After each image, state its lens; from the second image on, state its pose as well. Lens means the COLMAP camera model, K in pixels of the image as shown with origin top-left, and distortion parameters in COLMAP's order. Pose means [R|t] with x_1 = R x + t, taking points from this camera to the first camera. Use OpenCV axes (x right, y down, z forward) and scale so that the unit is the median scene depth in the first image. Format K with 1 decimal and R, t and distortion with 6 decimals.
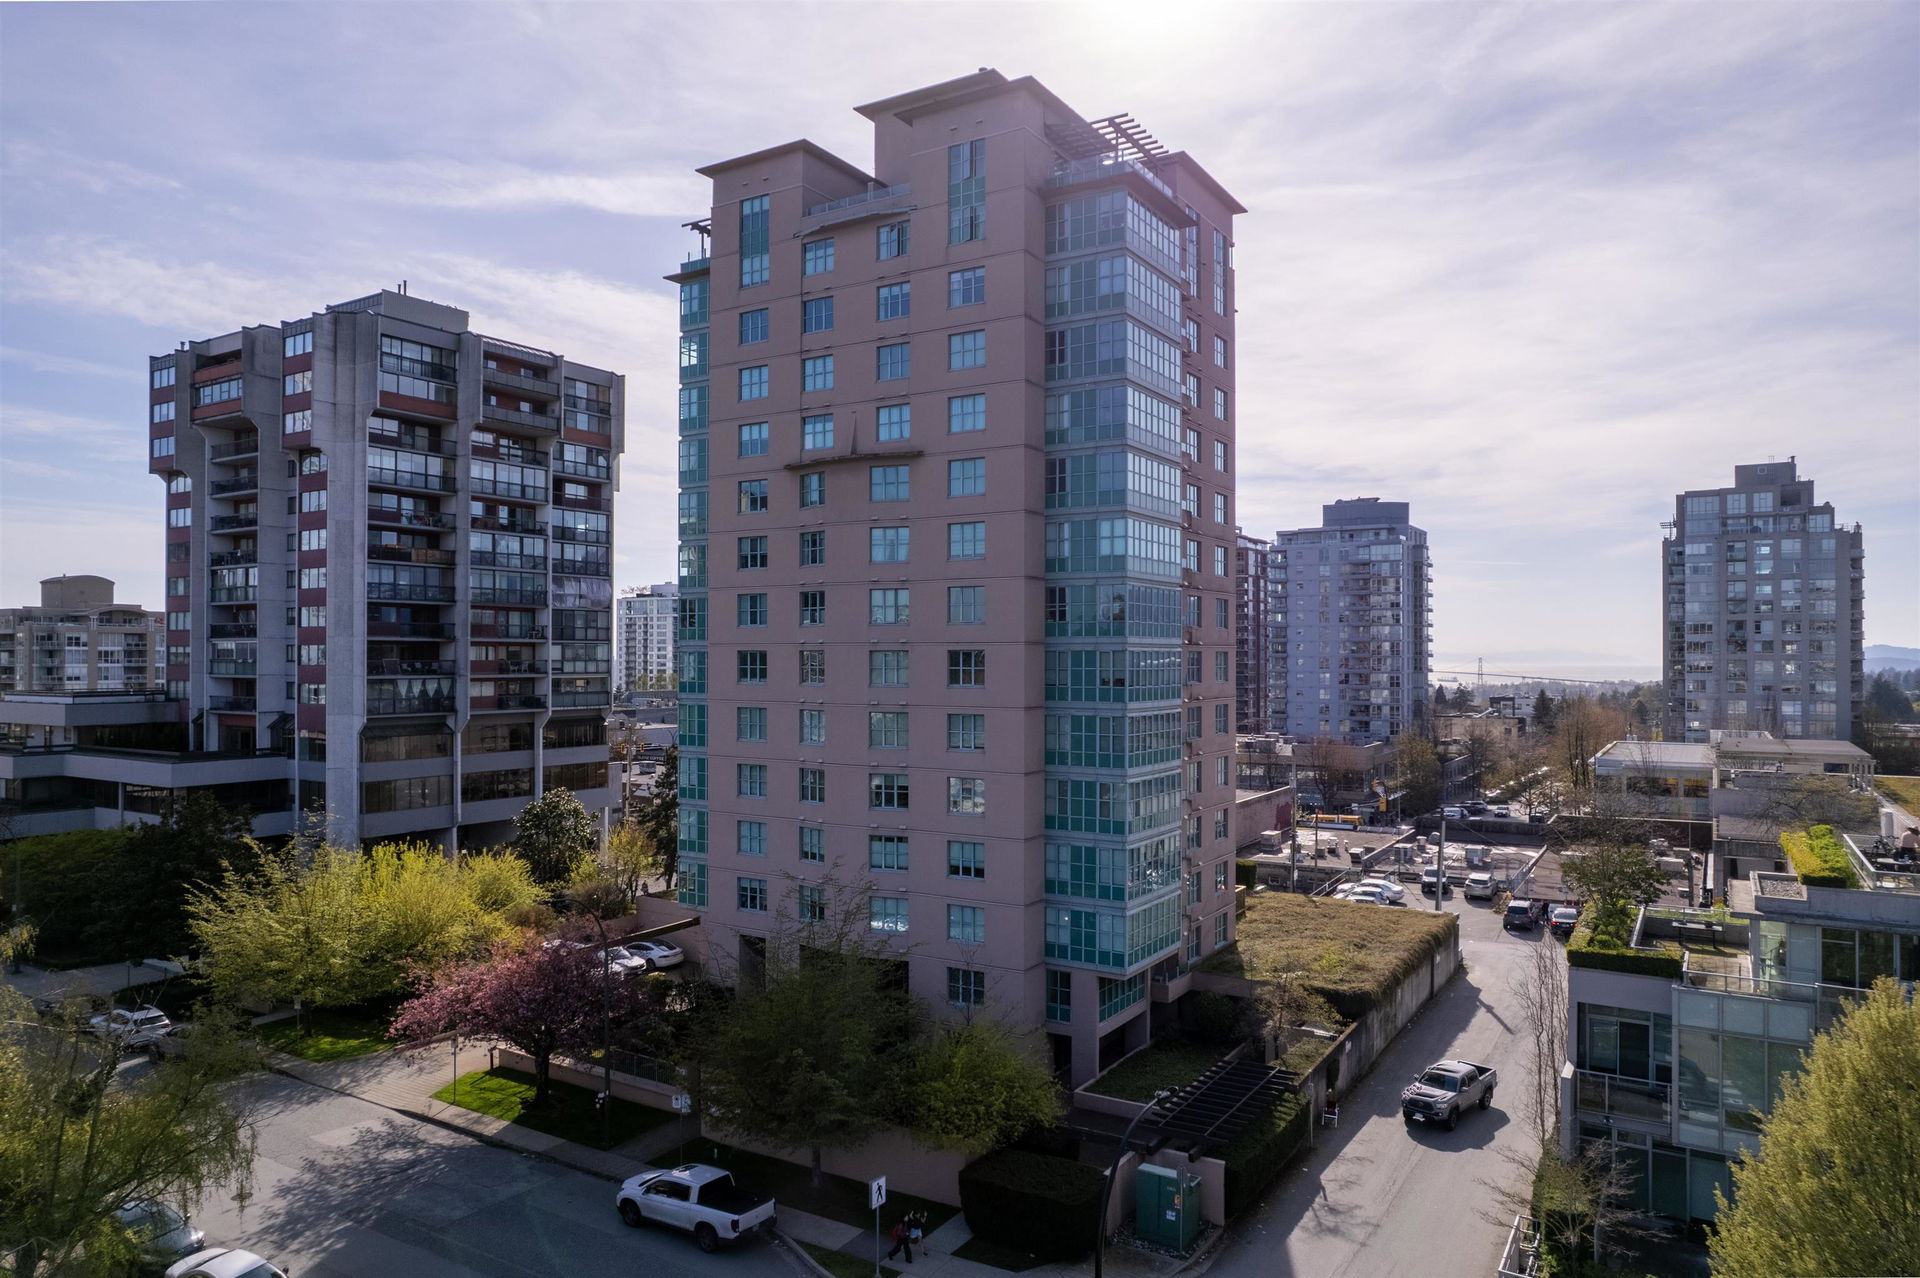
lens RADIAL K [[1232.8, 0, 964.2], [0, 1232.8, 651.8], [0, 0, 1]] dist [-0.076725, 0.072181]
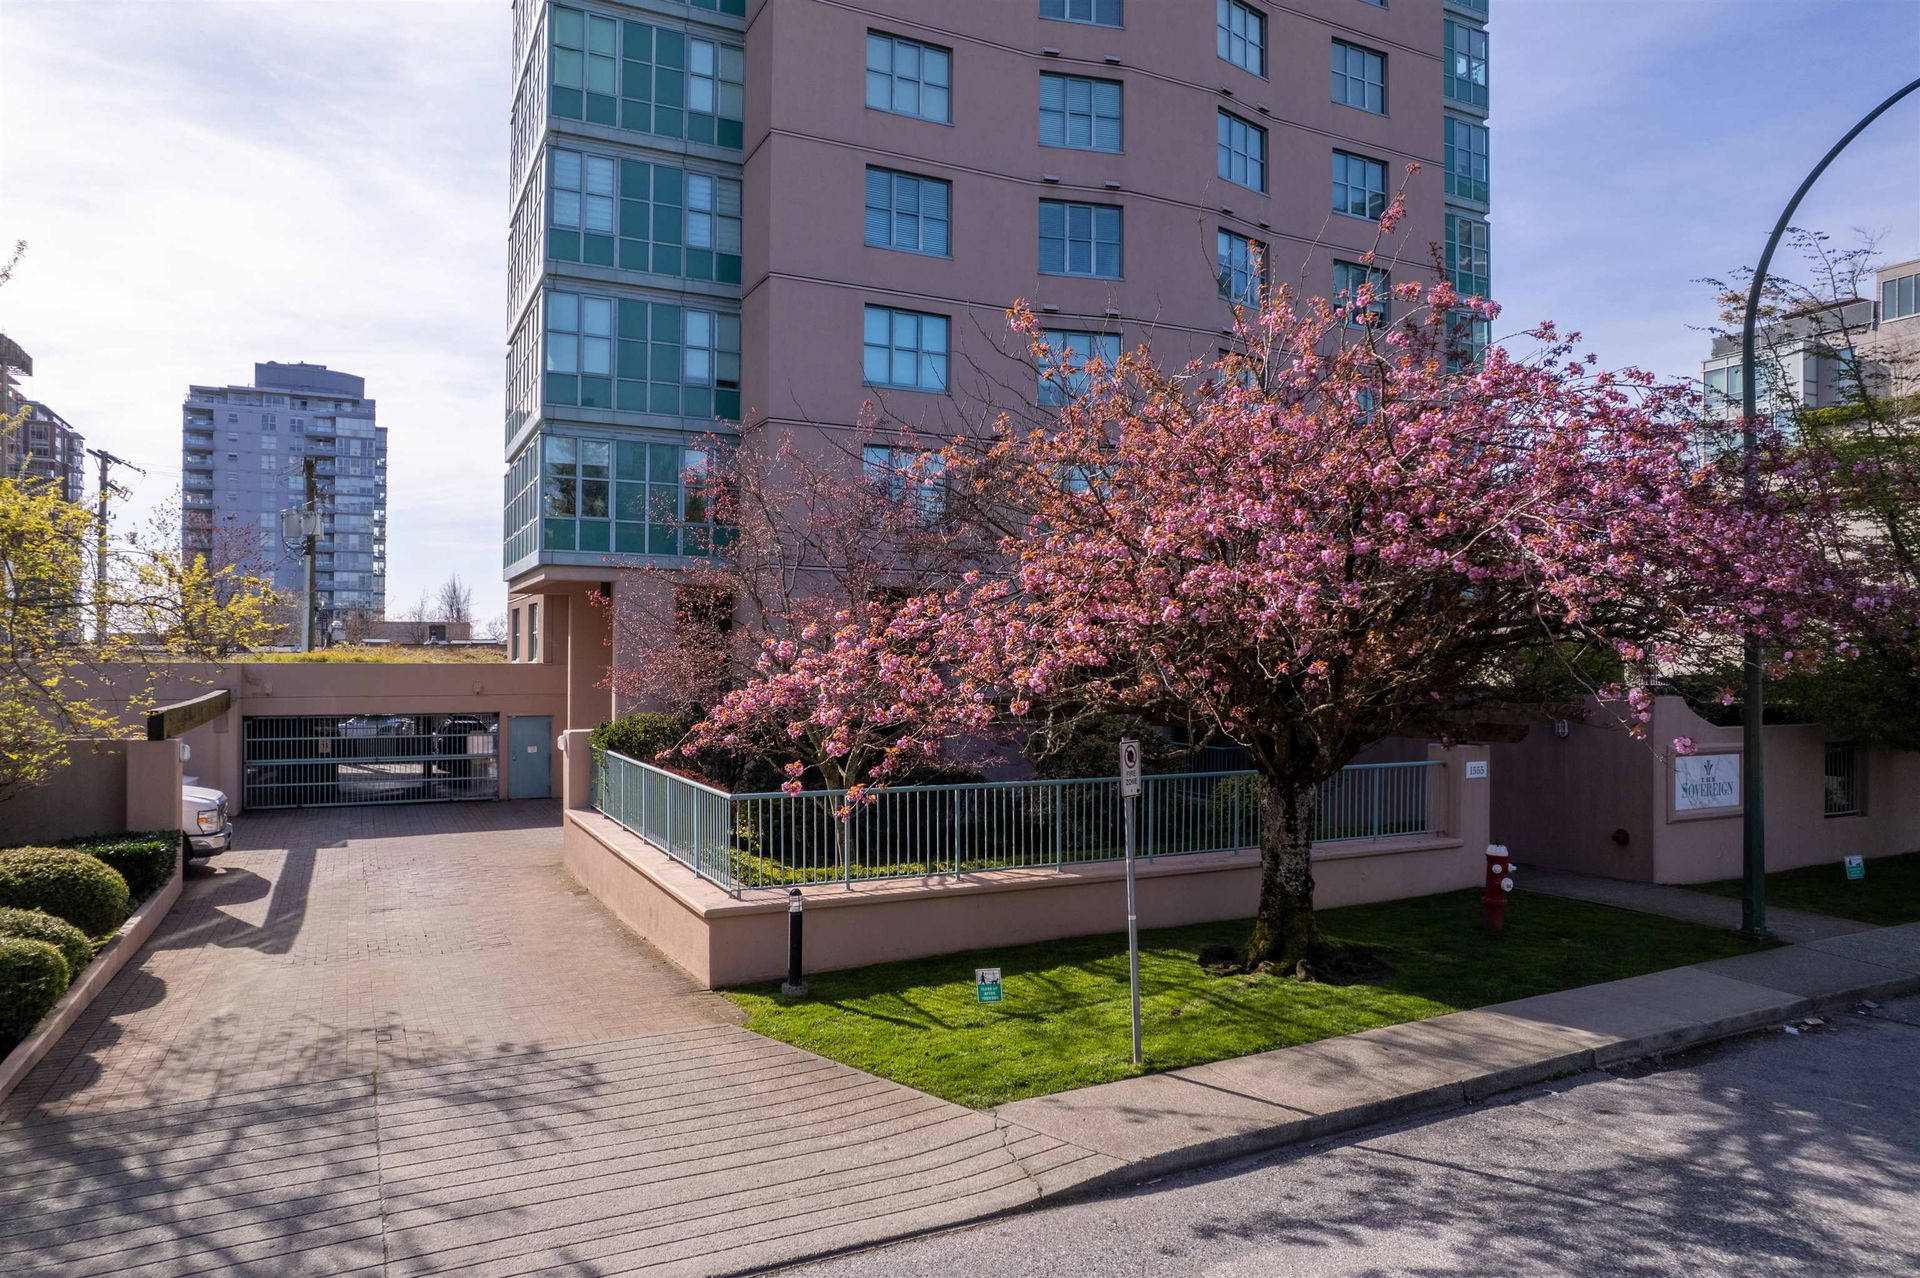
lens RADIAL K [[1232.8, 0, 964.2], [0, 1232.8, 651.8], [0, 0, 1]] dist [-0.076725, 0.072181]
pose [[0.522851, 0.005394, 0.852407, -0.506553], [-0.006302, 0.999977, -0.002462, 0.252518], [-0.852401, -0.004084, 0.522873, 0.764372]]
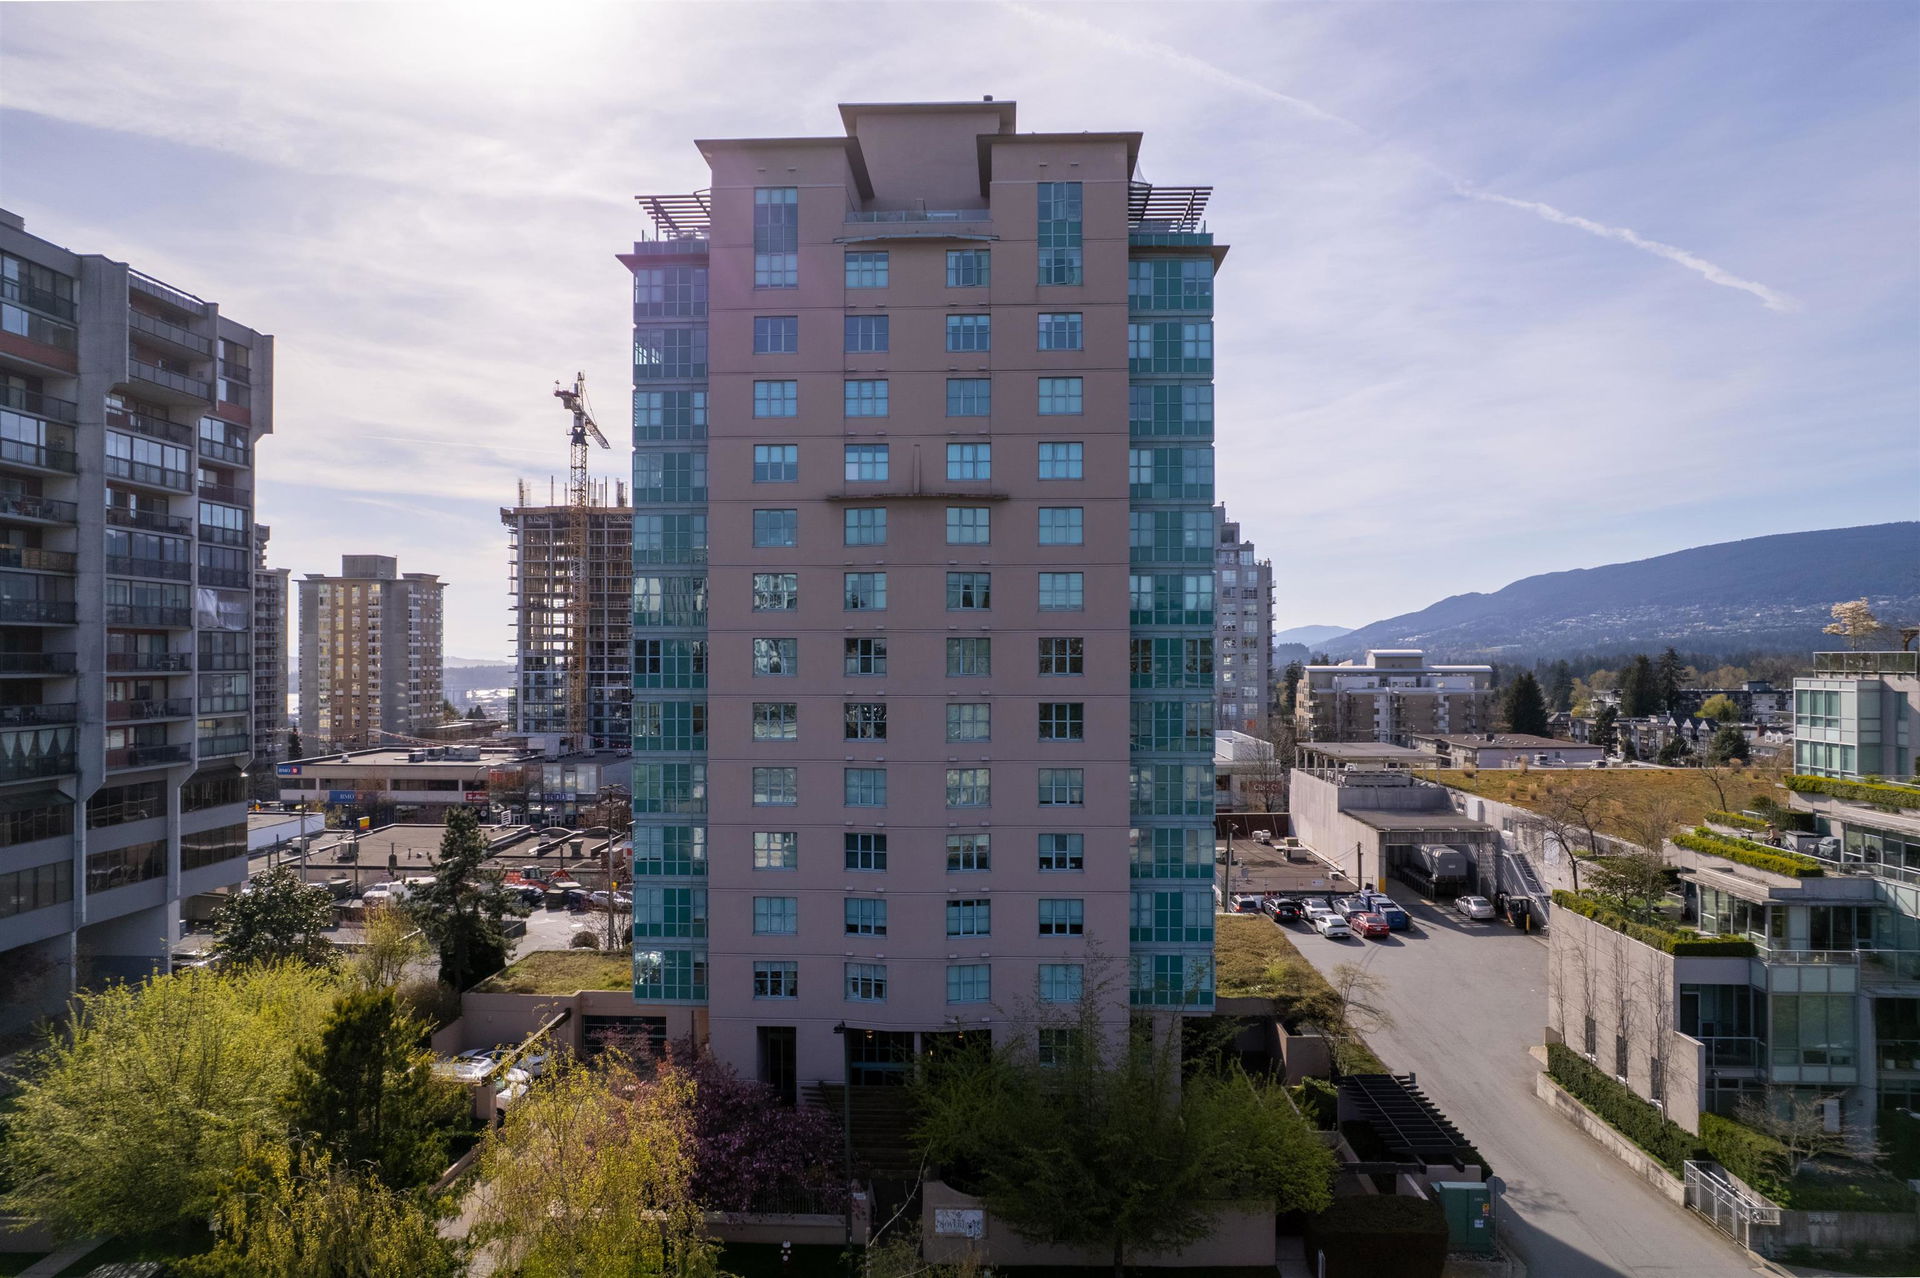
lens RADIAL K [[1232.8, 0, 964.2], [0, 1232.8, 651.8], [0, 0, 1]] dist [-0.076725, 0.072181]
pose [[0.870597, -0.000177, 0.491997, -0.483286], [-0.000253, 1.000000, 0.000808, -0.037945], [-0.491997, -0.000828, 0.870596, 0.165801]]
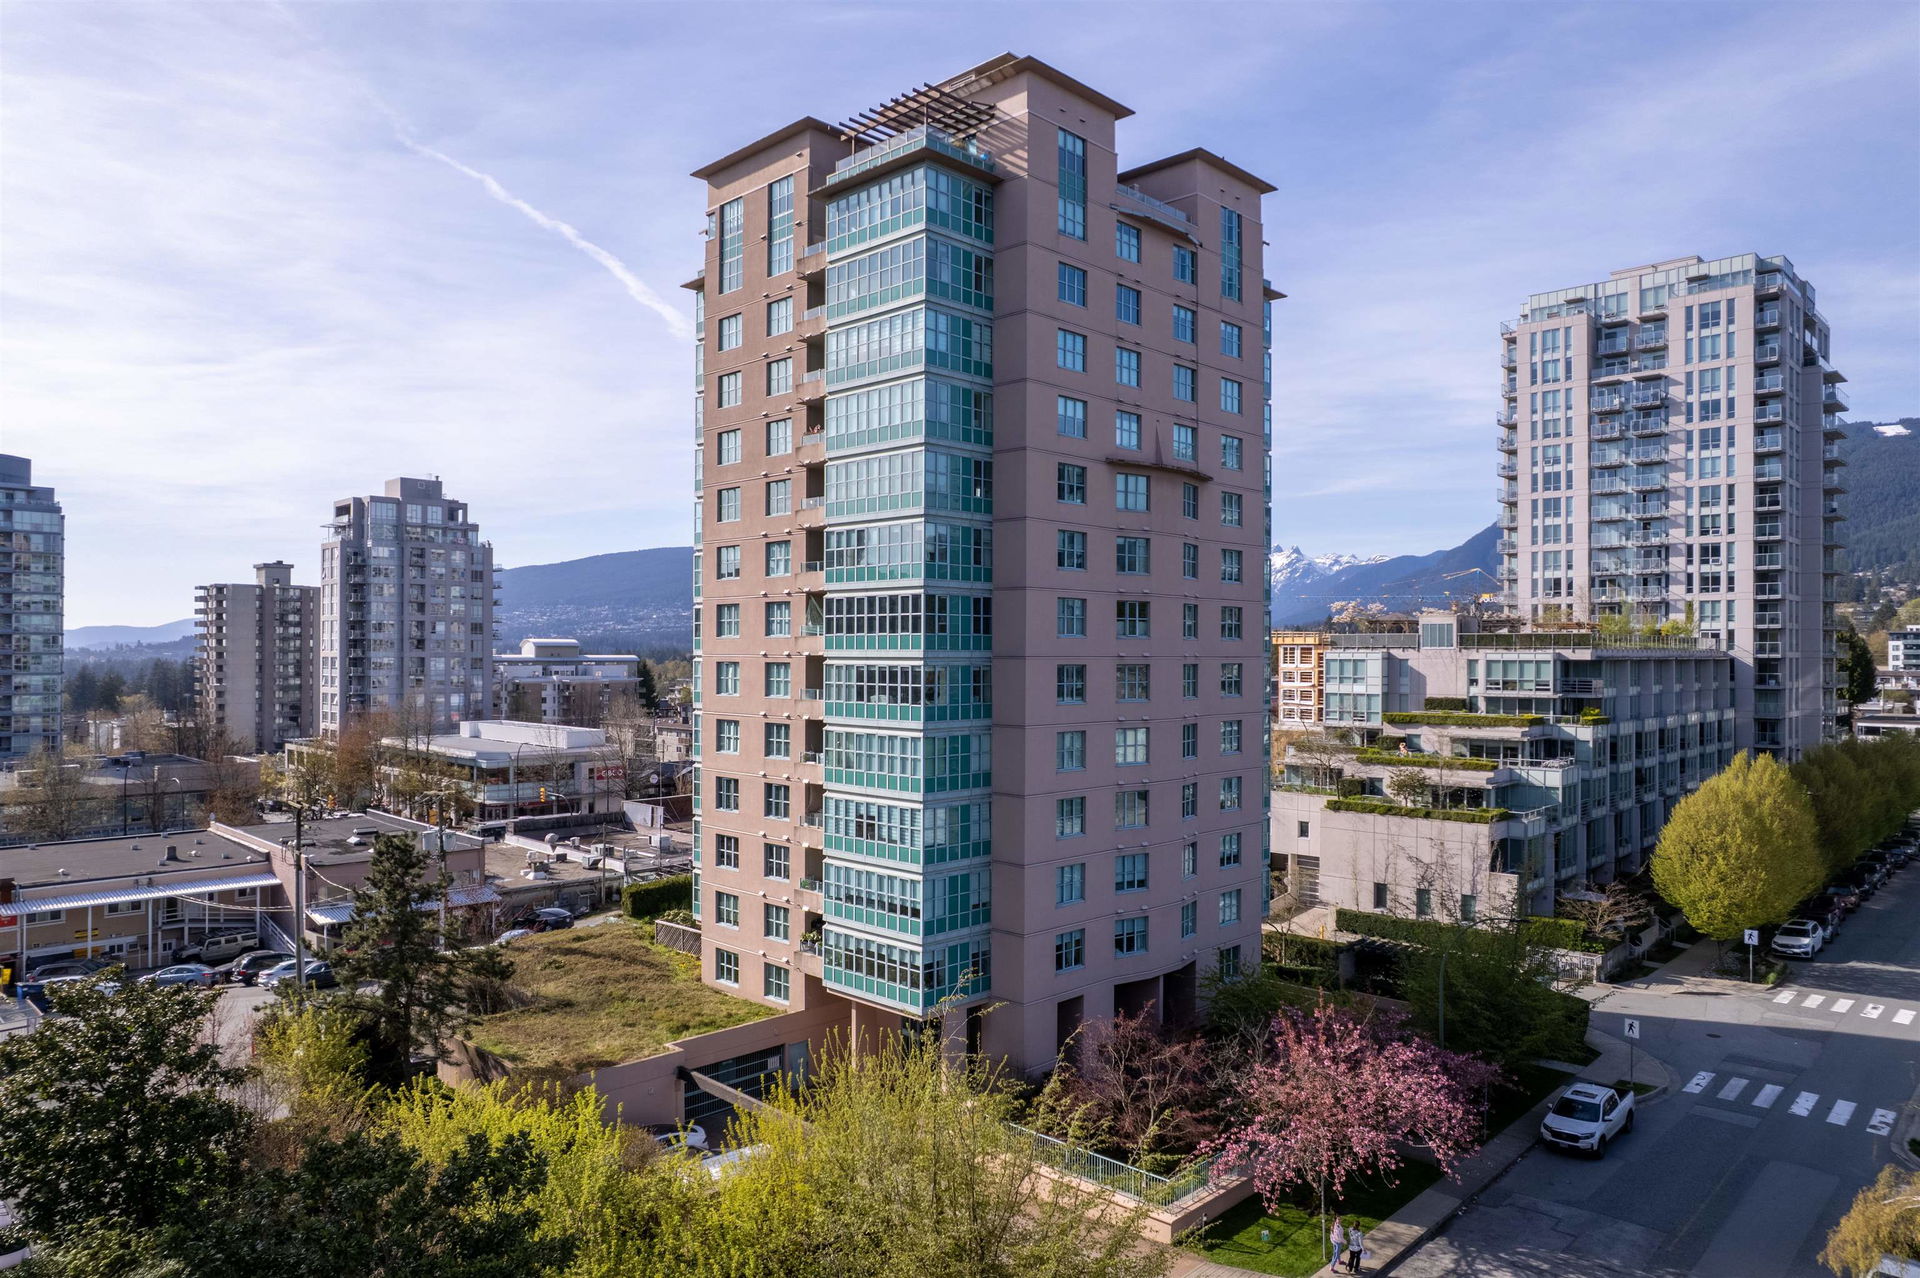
lens RADIAL K [[1232.8, 0, 964.2], [0, 1232.8, 651.8], [0, 0, 1]] dist [-0.076725, 0.072181]
pose [[0.218183, 0.000499, 0.975908, -1.013981], [-0.007735, 0.999969, 0.001218, -0.010376], [-0.975877, -0.007814, 0.218180, 0.880938]]
